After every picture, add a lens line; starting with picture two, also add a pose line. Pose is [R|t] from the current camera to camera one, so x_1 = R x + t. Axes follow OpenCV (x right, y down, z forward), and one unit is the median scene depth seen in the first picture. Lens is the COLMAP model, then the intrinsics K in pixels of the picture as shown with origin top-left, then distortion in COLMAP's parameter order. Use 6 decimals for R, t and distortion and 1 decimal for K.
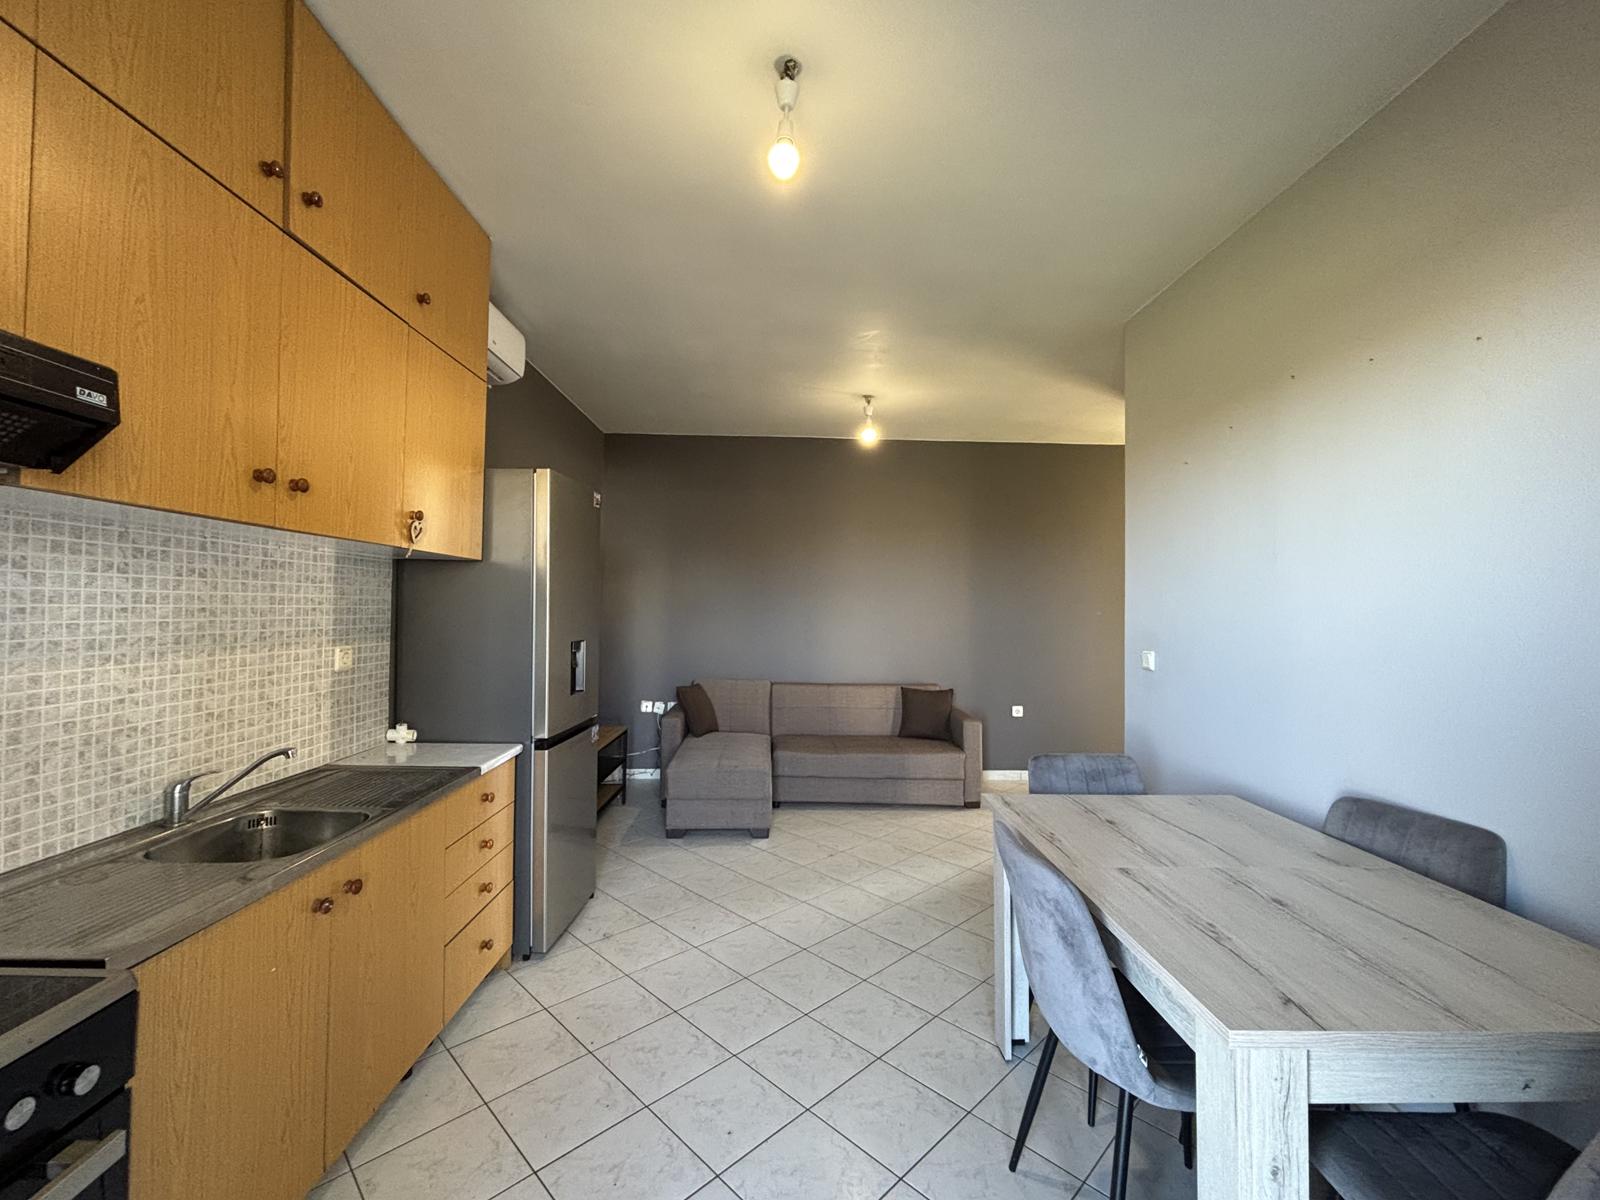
lens RADIAL K [[650.0, 0, 795.2], [0, 650.0, 597.7], [0, 0, 1]] dist [0.003137, -0.000490]
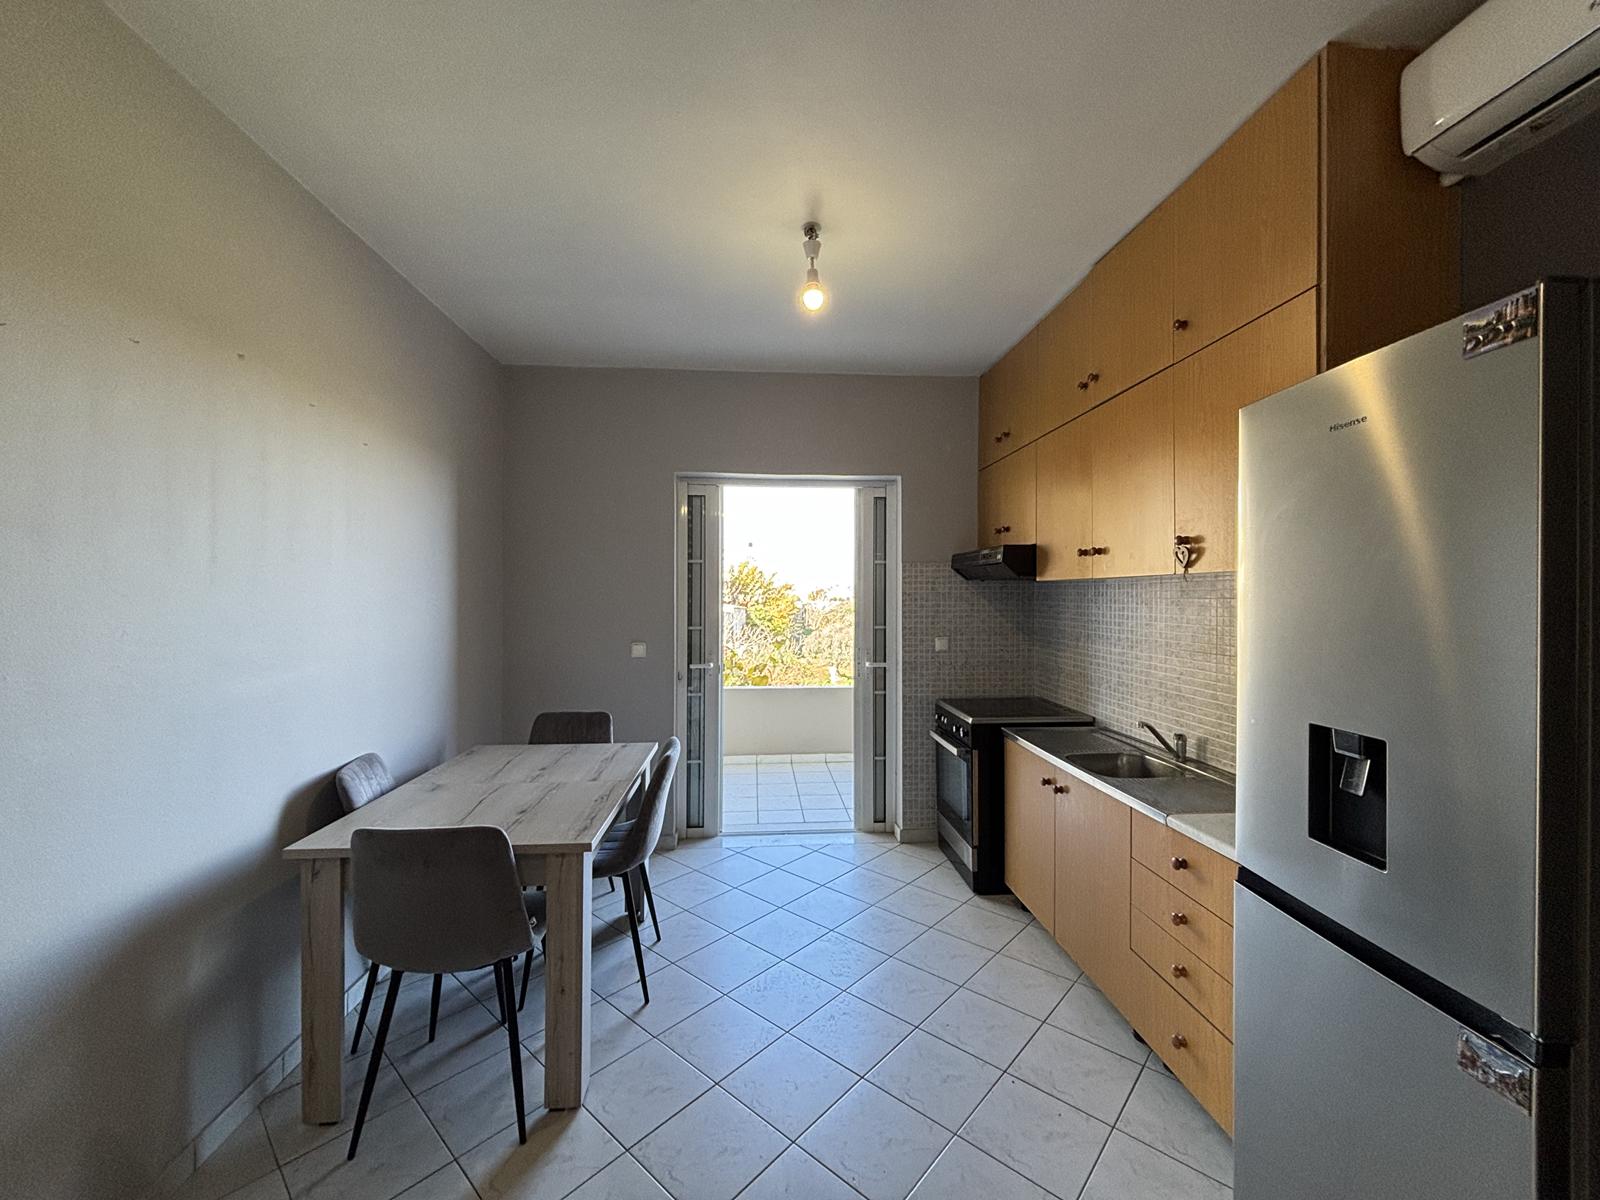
lens RADIAL K [[650.0, 0, 795.2], [0, 650.0, 597.7], [0, 0, 1]] dist [0.003137, -0.000490]
pose [[-0.998678, -0.011130, -0.050176, 0.083651], [-0.009993, 0.999689, -0.022860, -0.005416], [0.050415, -0.022328, -0.998479, 2.530863]]
